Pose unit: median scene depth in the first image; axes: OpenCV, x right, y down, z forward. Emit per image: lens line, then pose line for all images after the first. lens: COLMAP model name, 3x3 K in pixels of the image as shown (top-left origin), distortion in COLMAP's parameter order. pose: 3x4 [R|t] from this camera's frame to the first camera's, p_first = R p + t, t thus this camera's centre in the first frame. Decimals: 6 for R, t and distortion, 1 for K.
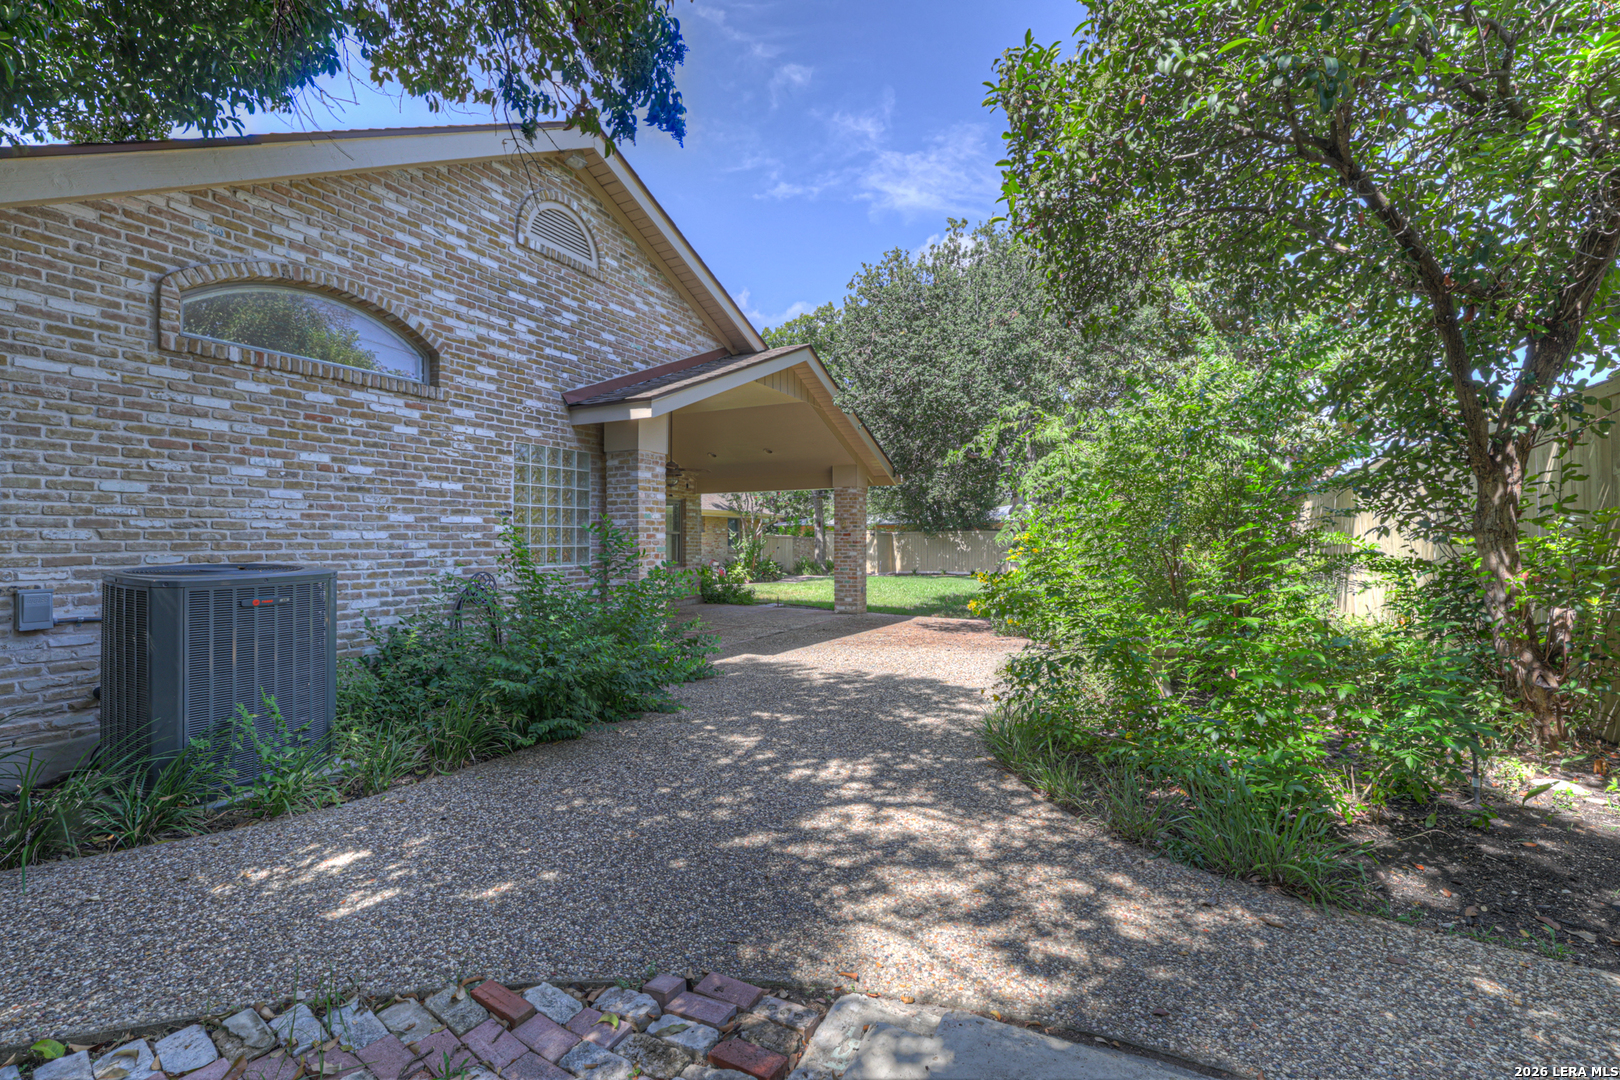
lens RADIAL K [[693.6, 0, 800.8], [0, 693.6, 538.0], [0, 0, 1]] dist [-0.045772, 0.016348]
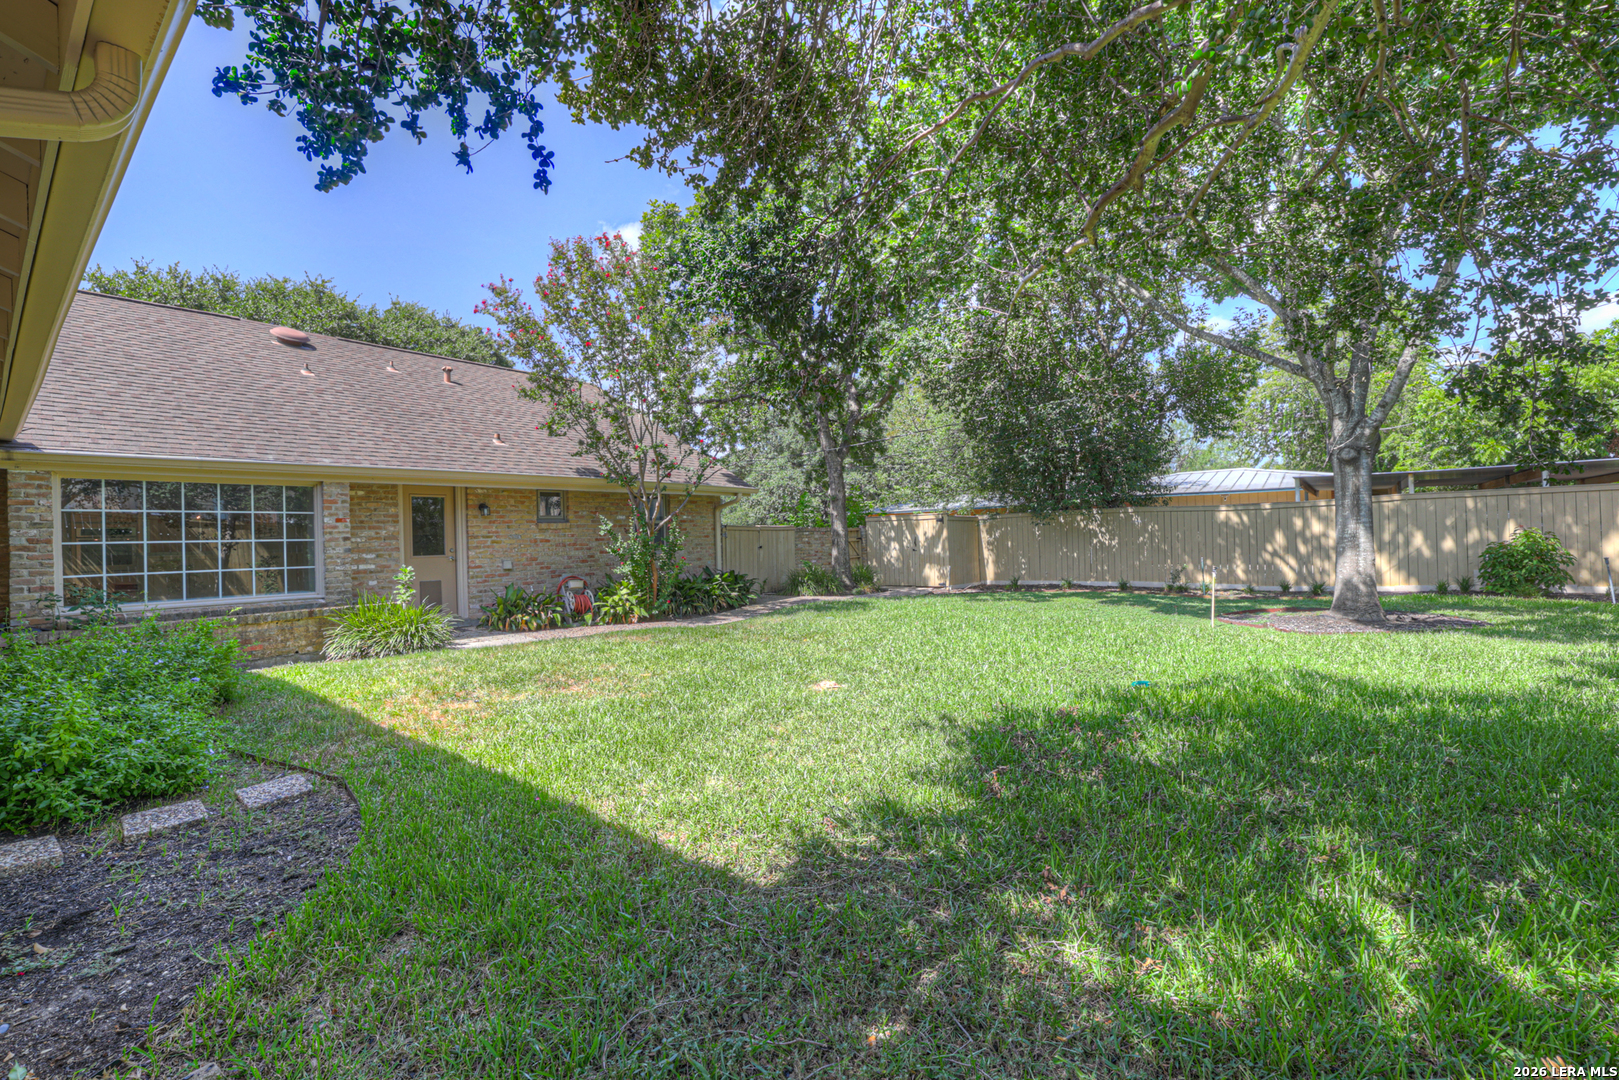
lens RADIAL K [[693.2, 0, 797.6], [0, 693.2, 536.3], [0, 0, 1]] dist [-0.045772, 0.016348]
pose [[0.979219, -0.023286, -0.201466, 0.546167], [0.024260, 0.999703, 0.002369, 0.019948], [0.201351, -0.007207, 0.979493, 2.146016]]
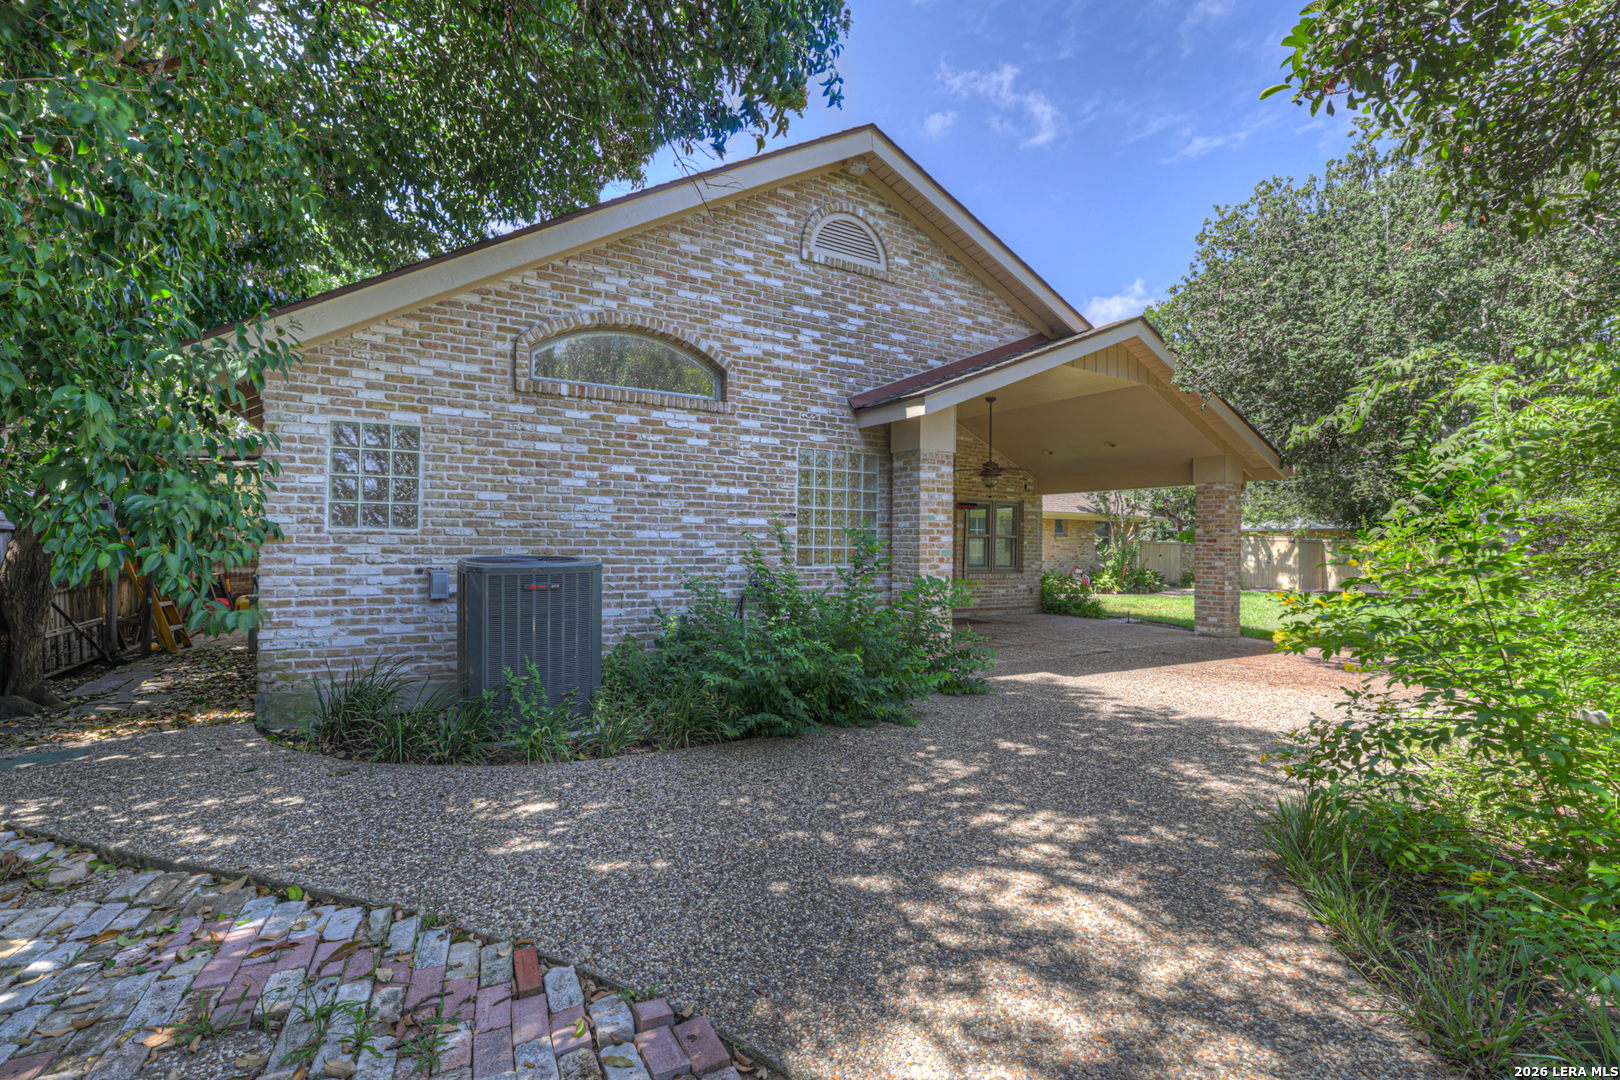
lens RADIAL K [[693.6, 0, 799.2], [0, 693.6, 541.5], [0, 0, 1]] dist [-0.045772, 0.016348]
pose [[0.849632, 0.013776, -0.527195, 0.173051], [-0.014044, 0.999895, 0.003494, 0.000210], [0.527188, 0.004435, 0.849737, 0.114160]]
